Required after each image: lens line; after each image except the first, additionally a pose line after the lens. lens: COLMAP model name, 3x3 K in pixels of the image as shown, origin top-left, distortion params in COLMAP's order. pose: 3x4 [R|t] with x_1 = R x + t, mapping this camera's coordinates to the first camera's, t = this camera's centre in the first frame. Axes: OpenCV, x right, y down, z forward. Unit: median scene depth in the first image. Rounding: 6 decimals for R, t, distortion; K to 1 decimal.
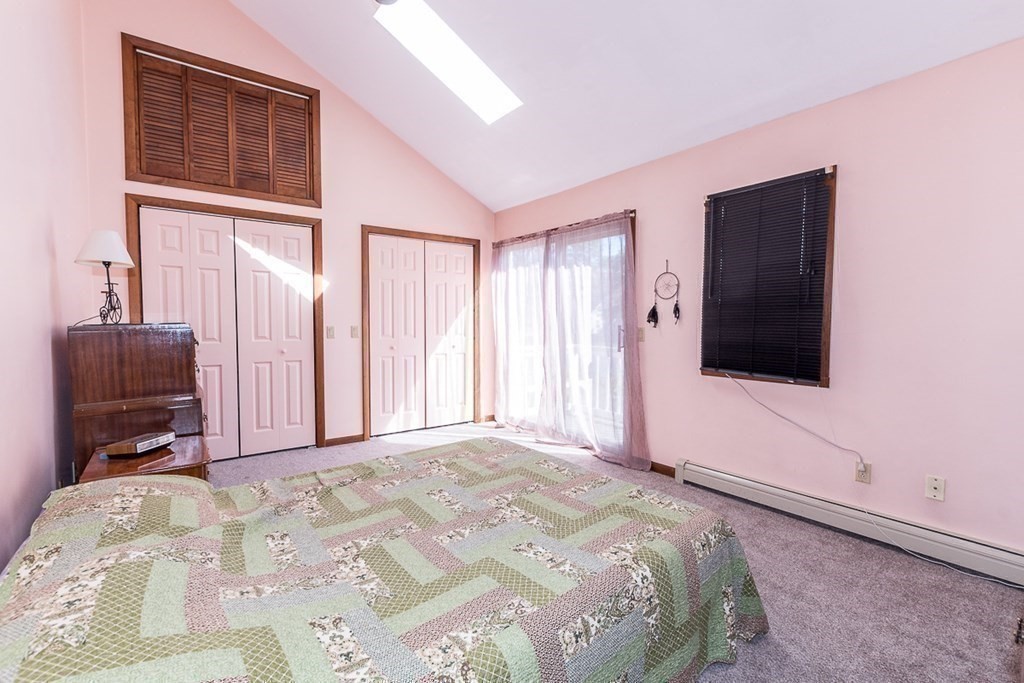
lens RADIAL K [[445.0, 0, 509.6], [0, 445.0, 336.7], [0, 0, 1]] dist [0.001792, -0.001396]
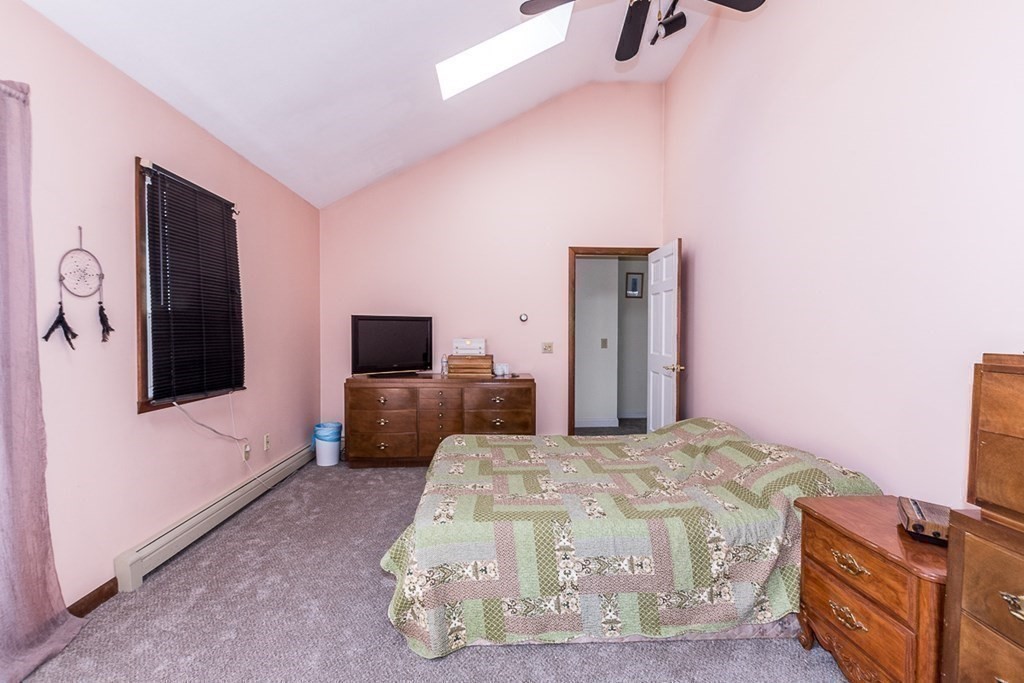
lens RADIAL K [[445.0, 0, 511.6], [0, 445.0, 344.2], [0, 0, 1]] dist [0.001792, -0.001396]
pose [[-0.818036, -0.024955, 0.574625, -0.414452], [0.013385, 0.997962, 0.062395, -0.054354], [-0.575011, 0.058733, -0.816035, 1.167532]]
